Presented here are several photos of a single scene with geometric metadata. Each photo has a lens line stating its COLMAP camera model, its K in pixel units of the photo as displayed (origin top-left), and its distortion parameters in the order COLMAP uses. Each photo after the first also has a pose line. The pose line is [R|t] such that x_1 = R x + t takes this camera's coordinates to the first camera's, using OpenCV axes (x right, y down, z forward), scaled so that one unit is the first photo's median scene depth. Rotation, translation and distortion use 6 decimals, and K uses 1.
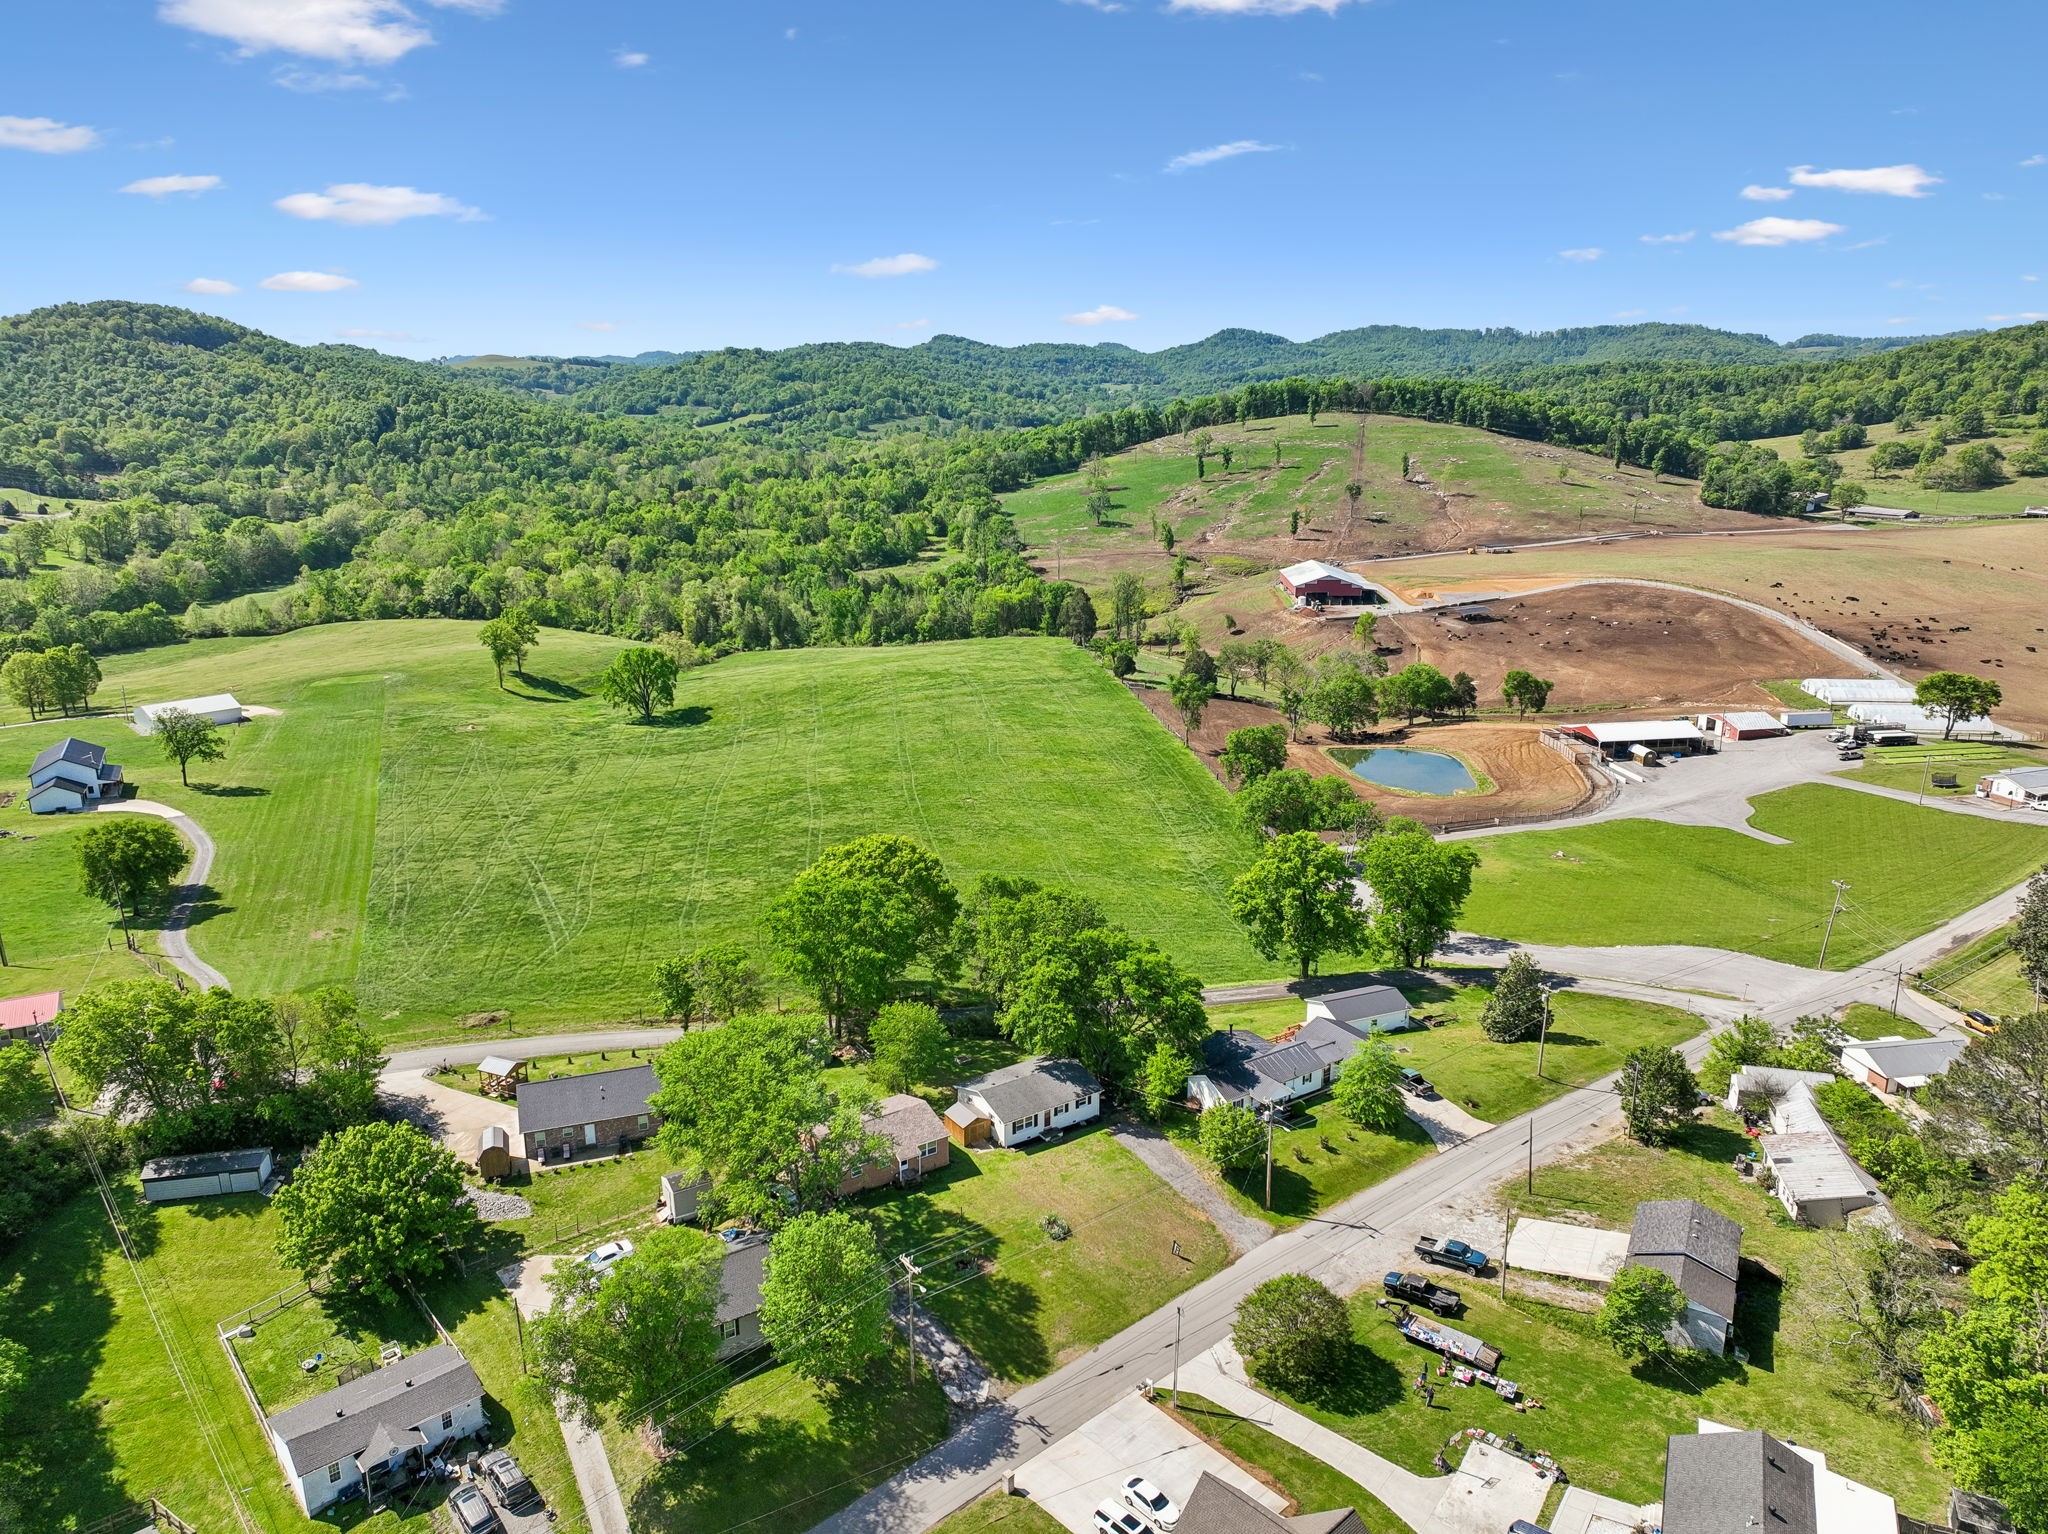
lens RADIAL K [[1526.8, 0, 1024.0], [0, 1526.8, 767.0], [0, 0, 1]] dist [-0.022875, 0.041319]
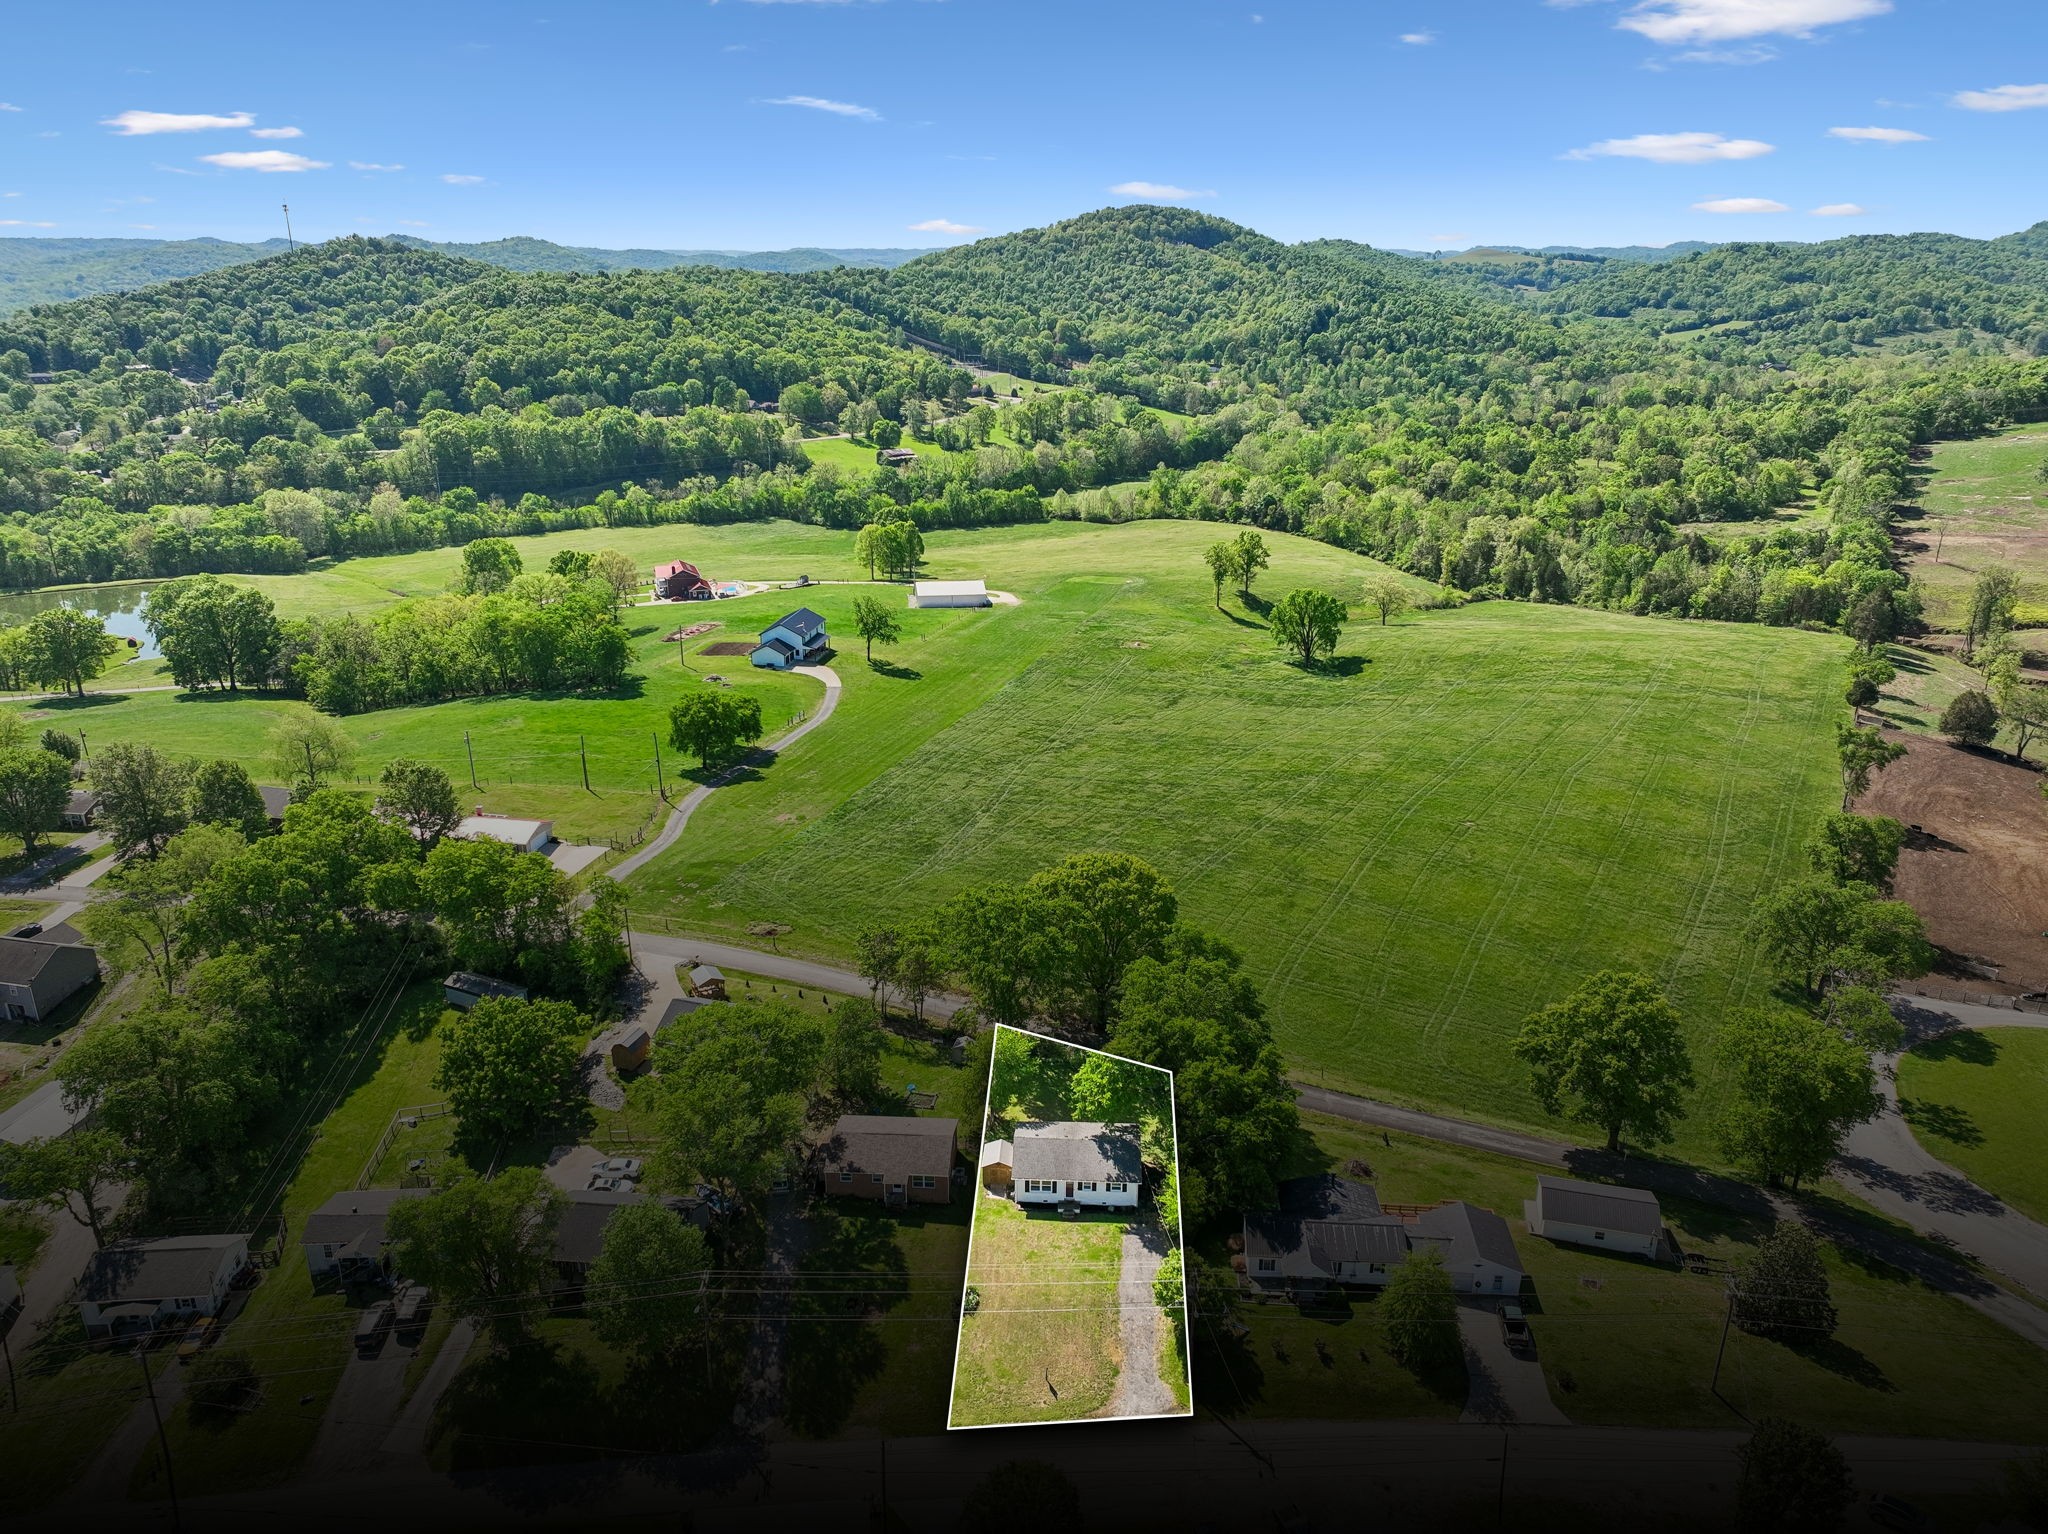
lens RADIAL K [[1526.8, 0, 1024.0], [0, 1526.8, 767.0], [0, 0, 1]] dist [-0.022875, 0.041319]
pose [[0.776737, 0.205362, -0.595405, 0.108721], [-0.159715, 0.978672, 0.129198, -0.031640], [0.609238, -0.005258, 0.792970, 0.048343]]
